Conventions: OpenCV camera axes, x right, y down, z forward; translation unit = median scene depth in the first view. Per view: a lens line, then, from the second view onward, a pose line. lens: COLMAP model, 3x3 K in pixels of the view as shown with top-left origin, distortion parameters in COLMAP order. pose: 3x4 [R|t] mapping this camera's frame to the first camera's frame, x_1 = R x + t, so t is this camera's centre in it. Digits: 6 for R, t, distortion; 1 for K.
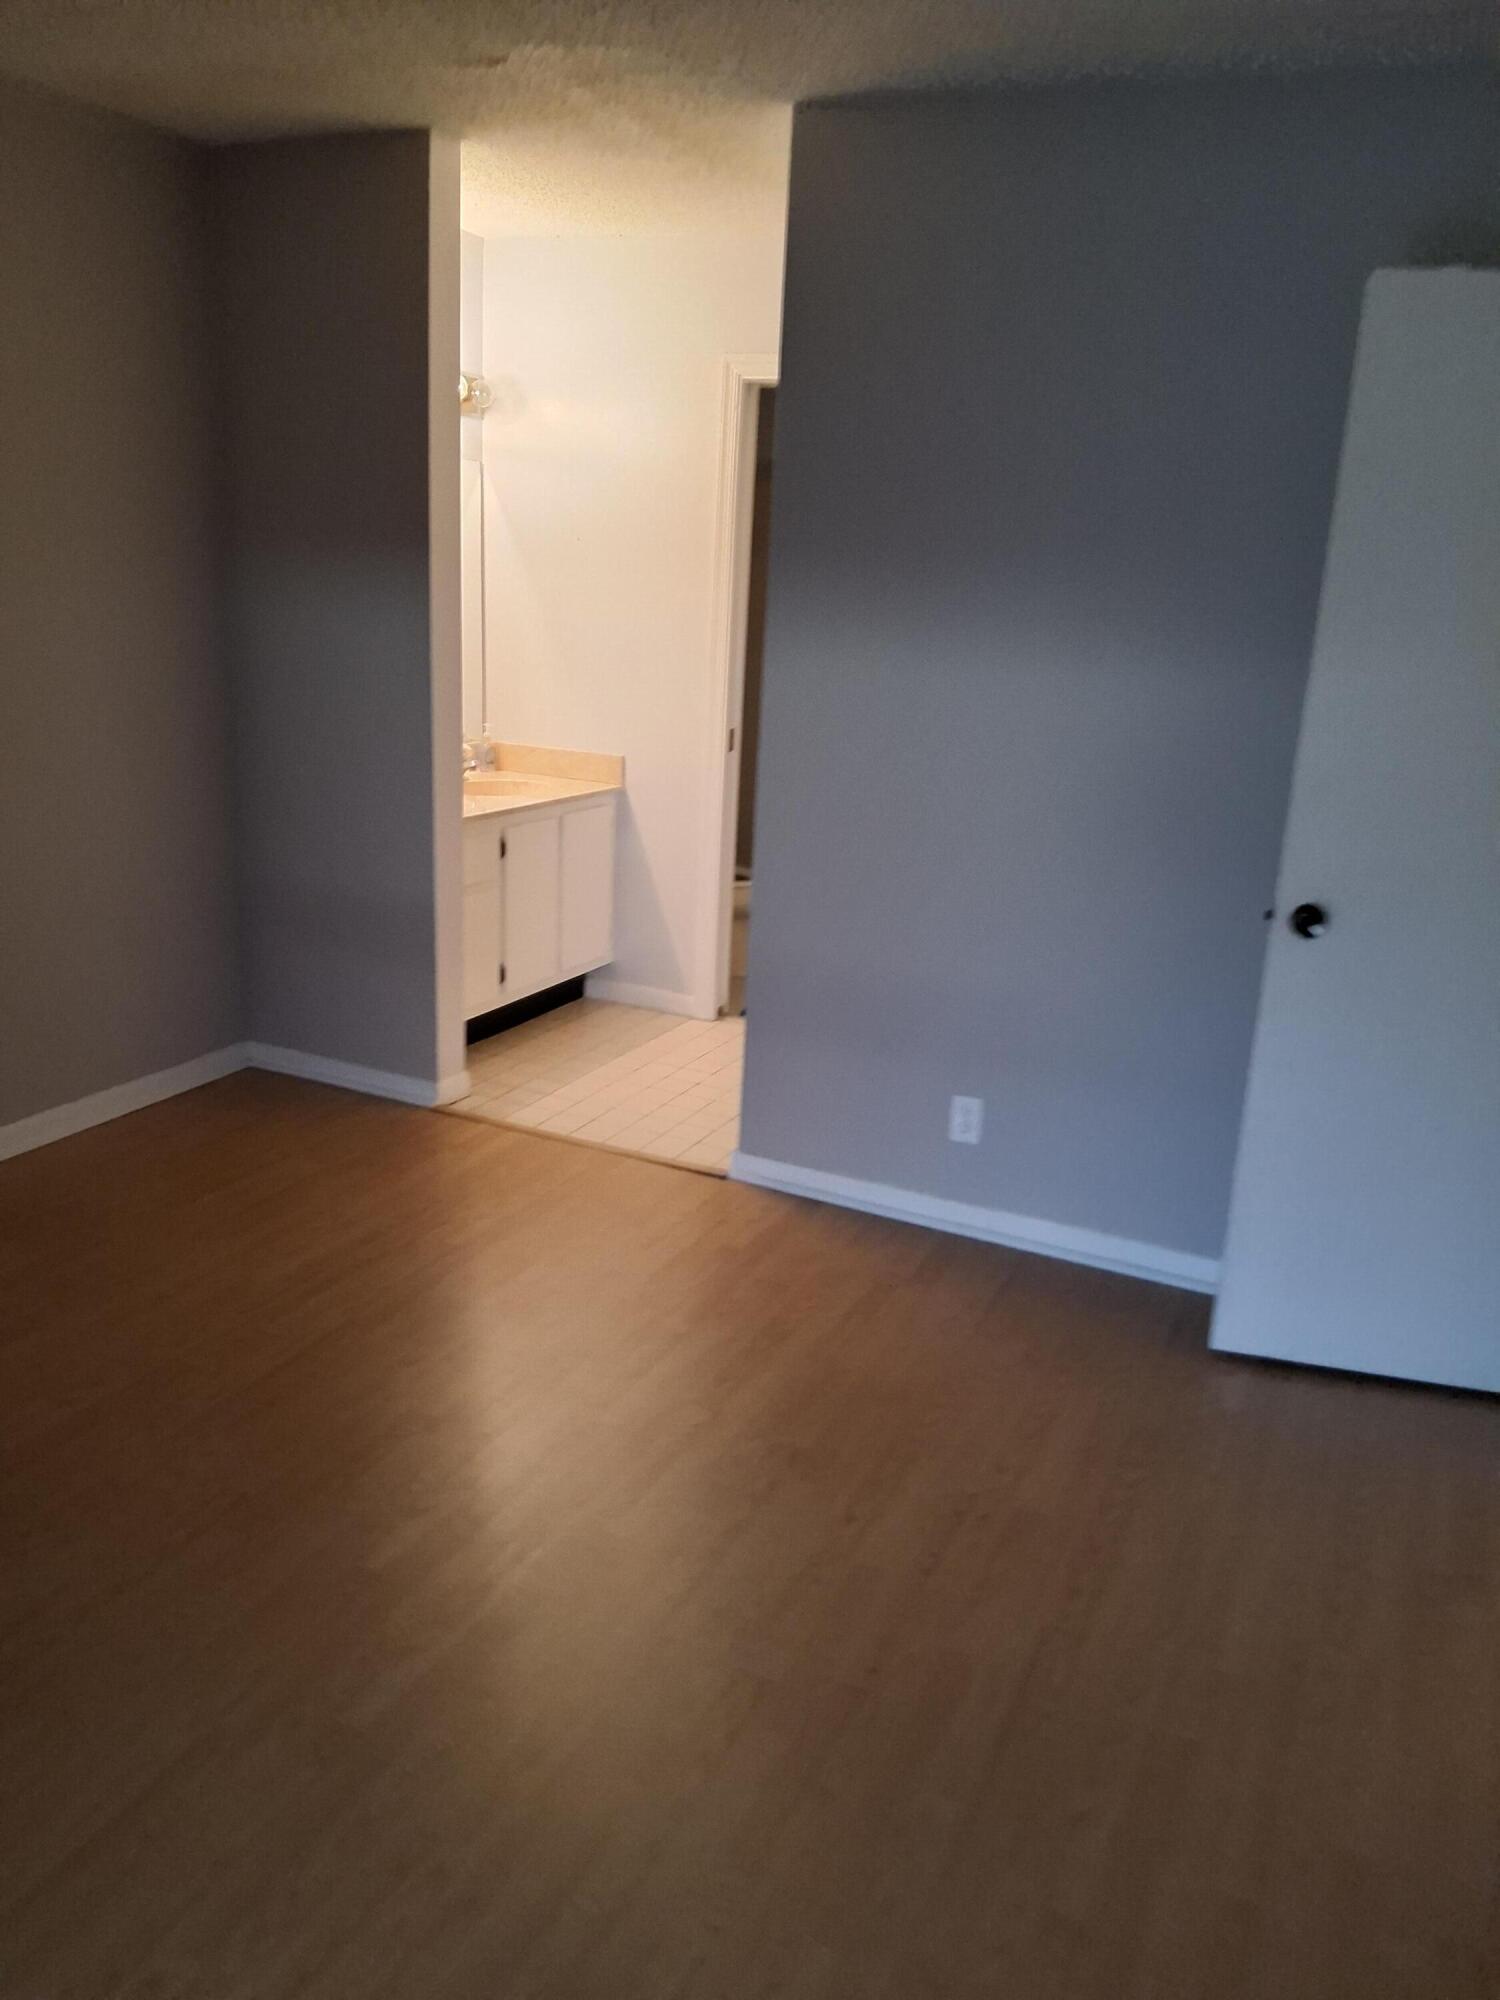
lens RADIAL K [[1487.9, 0, 750.0], [0, 1487.9, 1000.0], [0, 0, 1]] dist [0.009428, -0.000061]
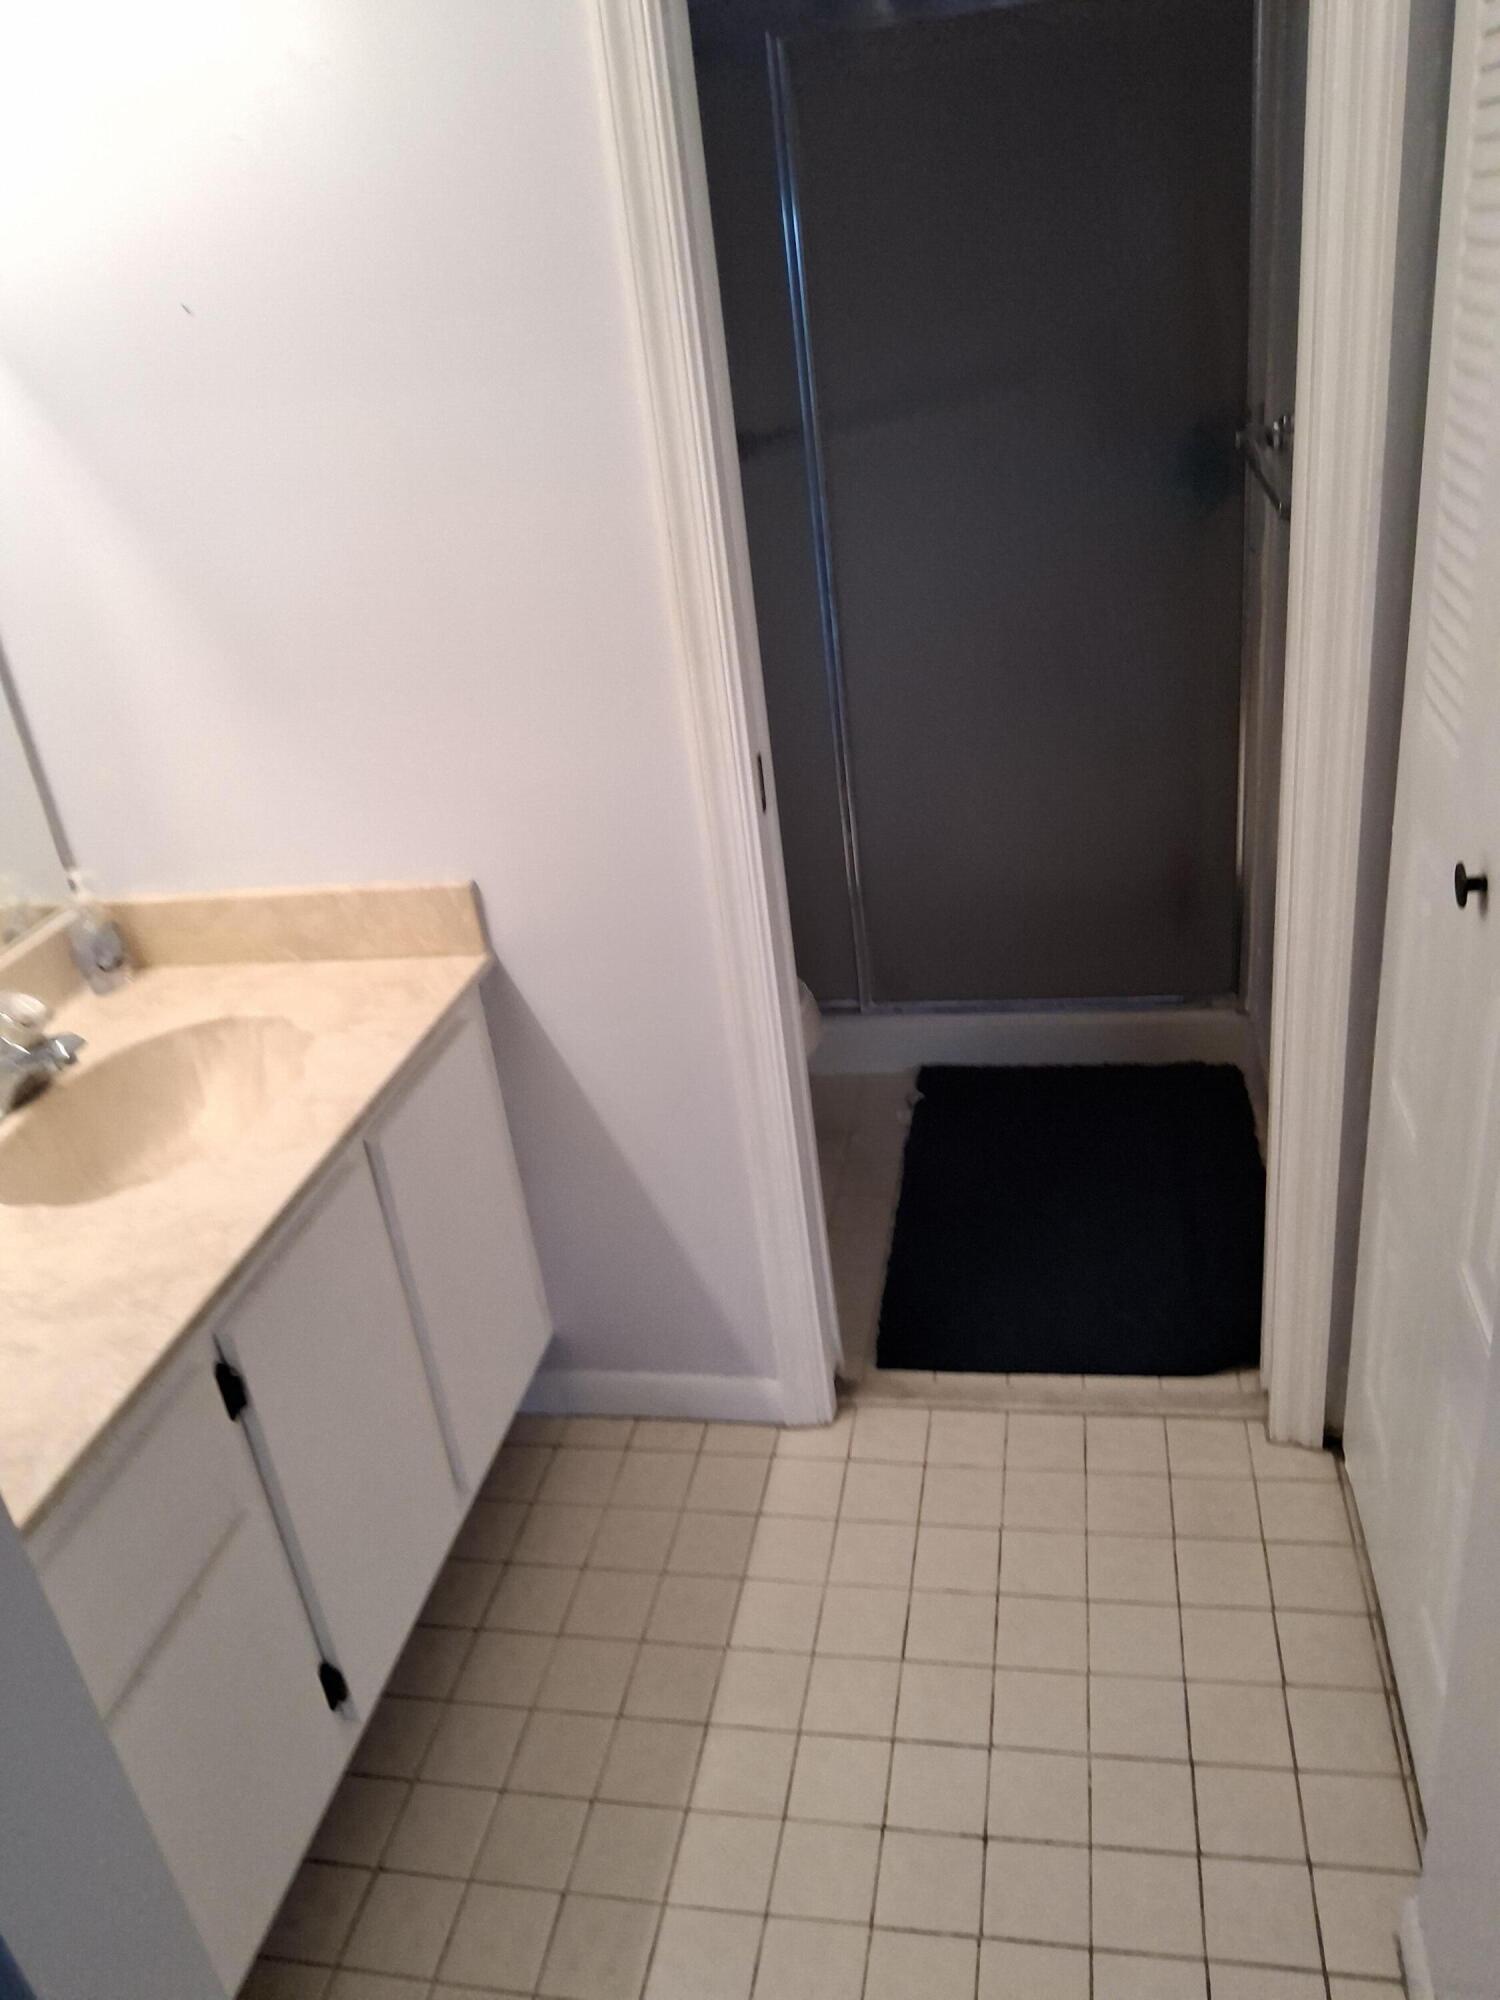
lens RADIAL K [[1487.9, 0, 750.0], [0, 1487.9, 1000.0], [0, 0, 1]] dist [0.009428, -0.000061]
pose [[0.958657, -0.253134, 0.130003, -0.073742], [0.227261, 0.955986, 0.185592, -0.186384], [-0.171261, -0.148374, 0.973989, 0.613696]]
